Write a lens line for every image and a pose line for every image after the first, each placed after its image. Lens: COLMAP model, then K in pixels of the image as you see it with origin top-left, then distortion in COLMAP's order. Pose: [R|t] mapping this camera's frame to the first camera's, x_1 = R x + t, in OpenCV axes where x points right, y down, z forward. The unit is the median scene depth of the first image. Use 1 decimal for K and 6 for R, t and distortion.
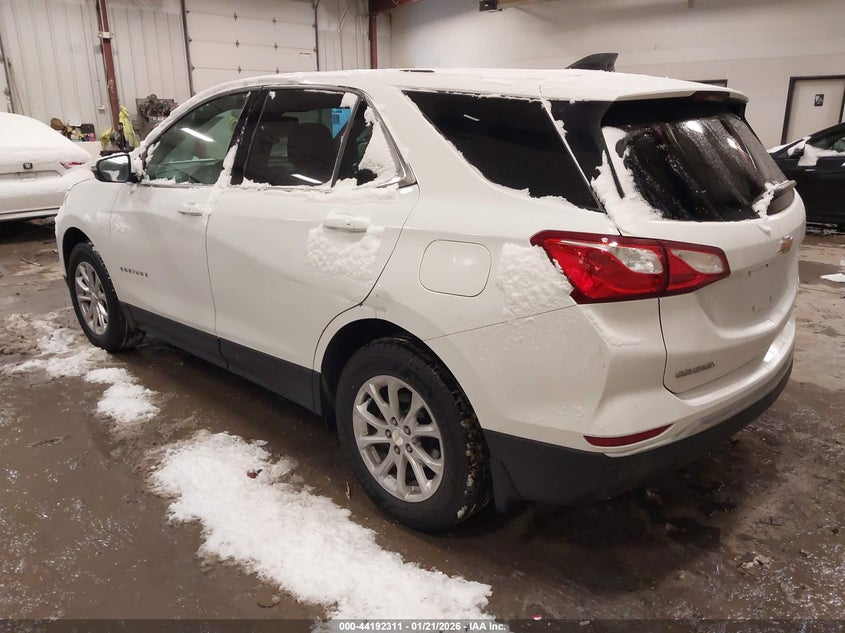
lens RADIAL K [[648.5, 0, 422.5], [0, 648.5, 316.5], [0, 0, 1]] dist [-0.002088, -0.002610]
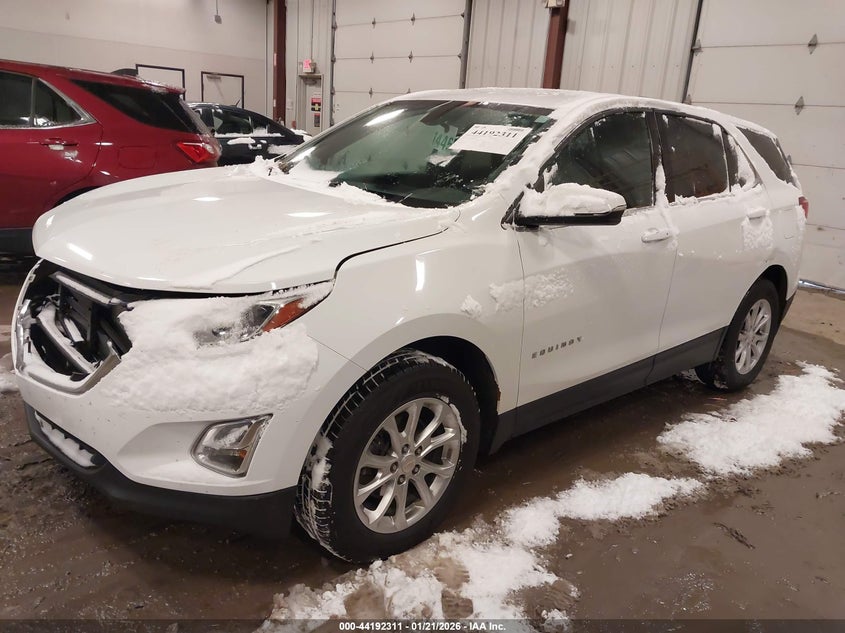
lens RADIAL K [[661.0, 0, 422.5], [0, 661.0, 316.5], [0, 0, 1]] dist [0.034975, -0.000465]
pose [[0.079894, -0.273681, 0.958497, -1.332572], [0.223035, 0.942099, 0.250408, -0.367593], [-0.971531, 0.193772, 0.136309, 1.206360]]
